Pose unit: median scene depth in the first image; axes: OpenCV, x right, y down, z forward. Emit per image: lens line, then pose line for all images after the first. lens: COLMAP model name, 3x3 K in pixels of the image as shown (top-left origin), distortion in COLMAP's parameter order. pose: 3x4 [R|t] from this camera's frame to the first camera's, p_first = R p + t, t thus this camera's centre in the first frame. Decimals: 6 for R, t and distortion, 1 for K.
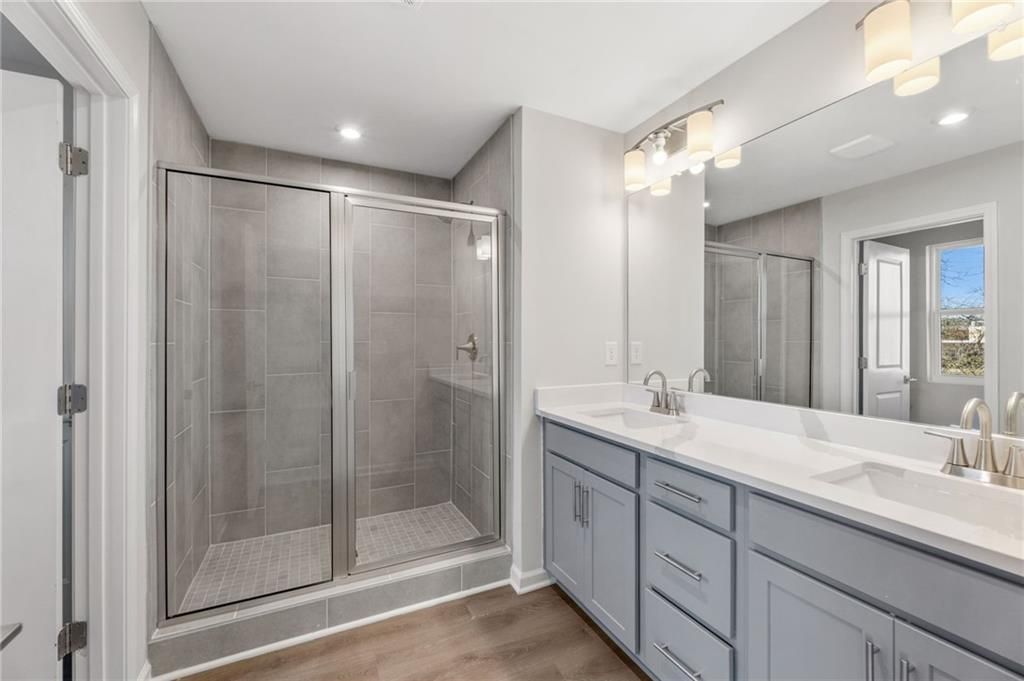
lens RADIAL K [[420.8, 0, 512.5], [0, 420.8, 336.3], [0, 0, 1]] dist [-0.000907, 0.001140]
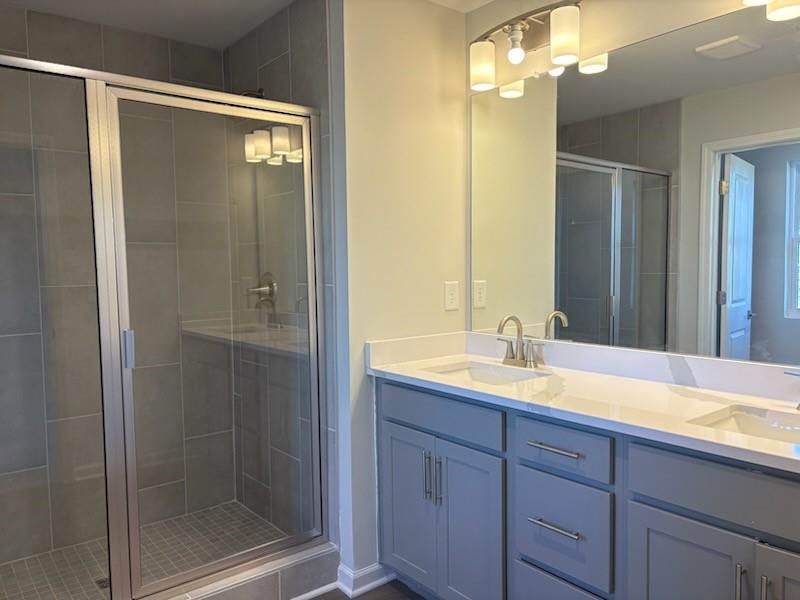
lens RADIAL K [[607.8, 0, 400.6], [0, 607.8, 301.0], [0, 0, 1]] dist [0.039435, -0.026453]
pose [[0.975182, -0.025478, 0.219936, -0.134686], [0.011615, 0.997876, 0.064093, -0.027286], [-0.221102, -0.059948, 0.973407, -0.126770]]
